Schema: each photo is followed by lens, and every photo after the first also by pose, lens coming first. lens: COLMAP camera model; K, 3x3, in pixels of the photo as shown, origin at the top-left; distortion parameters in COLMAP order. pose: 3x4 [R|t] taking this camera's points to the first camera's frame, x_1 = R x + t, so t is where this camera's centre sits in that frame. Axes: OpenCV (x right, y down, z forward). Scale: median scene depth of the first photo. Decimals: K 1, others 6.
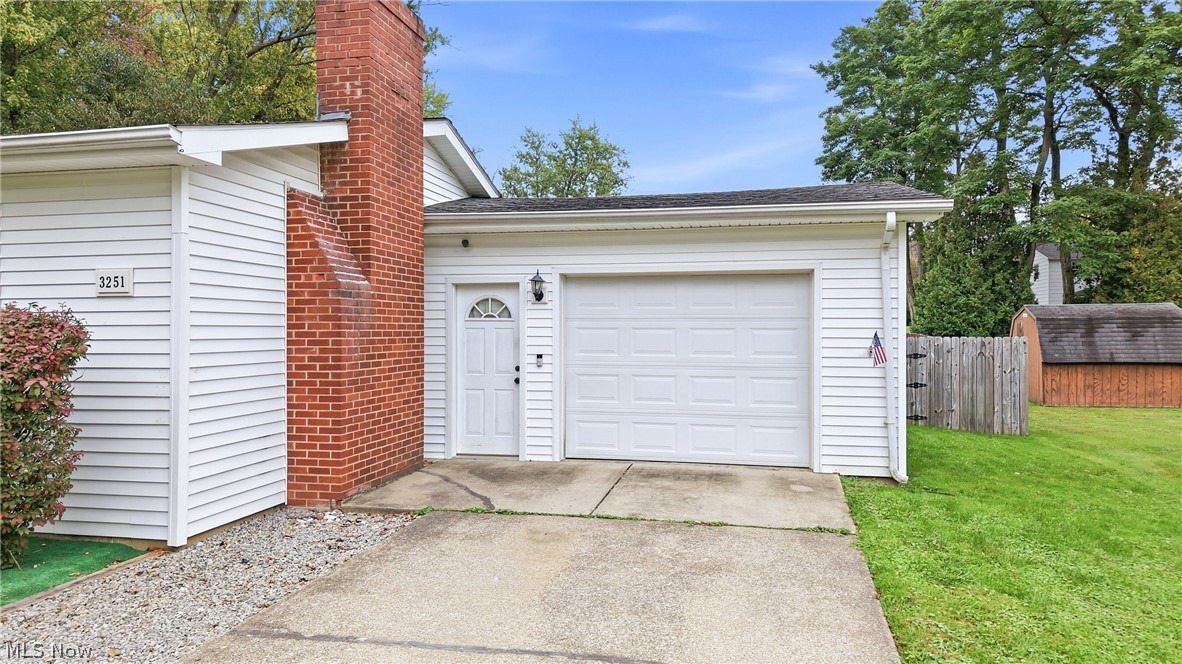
lens RADIAL K [[790.4, 0, 591.0], [0, 790.4, 332.0], [0, 0, 1]] dist [0.043891, -0.052284]
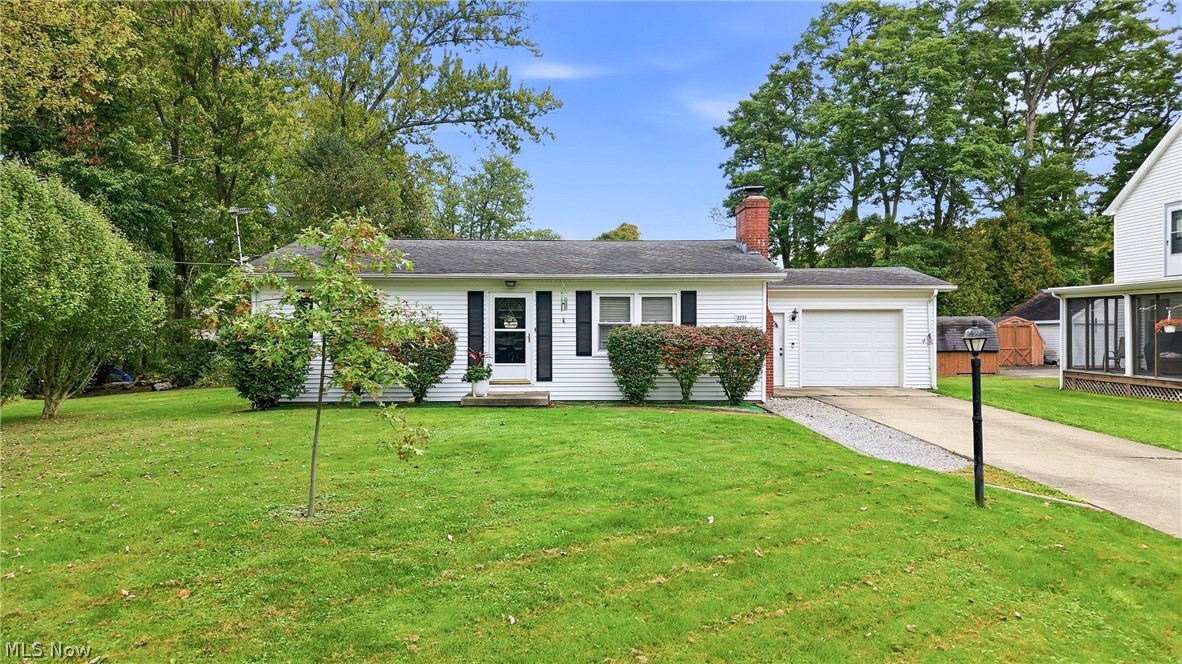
lens RADIAL K [[790.4, 0, 591.0], [0, 790.4, 332.0], [0, 0, 1]] dist [0.043891, -0.052284]
pose [[0.973715, -0.001725, 0.227763, -0.328240], [0.002235, 0.999996, -0.001978, -0.000375], [-0.227759, 0.002434, 0.973715, -0.324614]]
